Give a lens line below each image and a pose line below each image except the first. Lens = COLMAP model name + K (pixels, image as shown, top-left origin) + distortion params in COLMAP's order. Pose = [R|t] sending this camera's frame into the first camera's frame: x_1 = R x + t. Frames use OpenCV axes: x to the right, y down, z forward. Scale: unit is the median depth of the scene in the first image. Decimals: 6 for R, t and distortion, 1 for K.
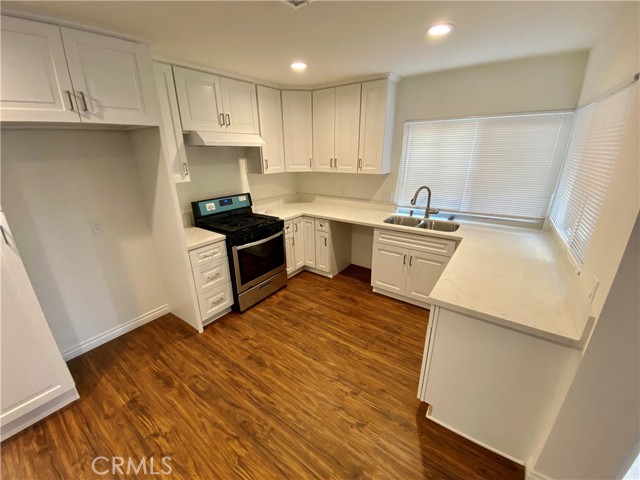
lens RADIAL K [[258.2, 0, 318.8], [0, 258.2, 238.6], [0, 0, 1]] dist [-0.000118, -0.000095]
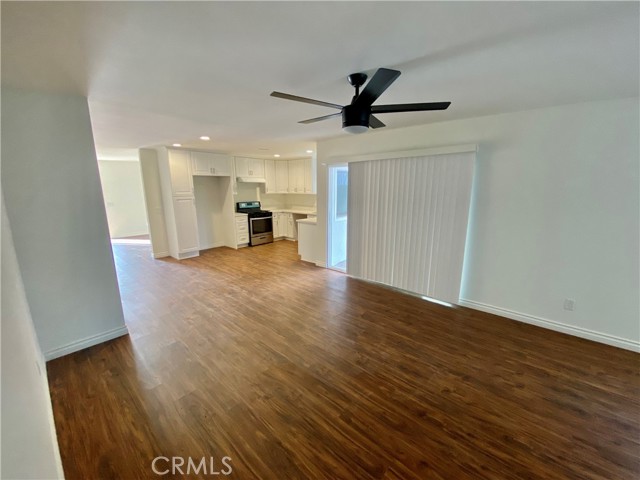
lens RADIAL K [[258.2, 0, 320.8], [0, 258.2, 240.1], [0, 0, 1]] dist [-0.000118, -0.000095]
pose [[0.994768, 0.030164, -0.097603, 0.580987], [-0.042059, 0.991613, -0.122205, 0.482416], [0.093098, 0.125671, 0.987694, -1.360909]]
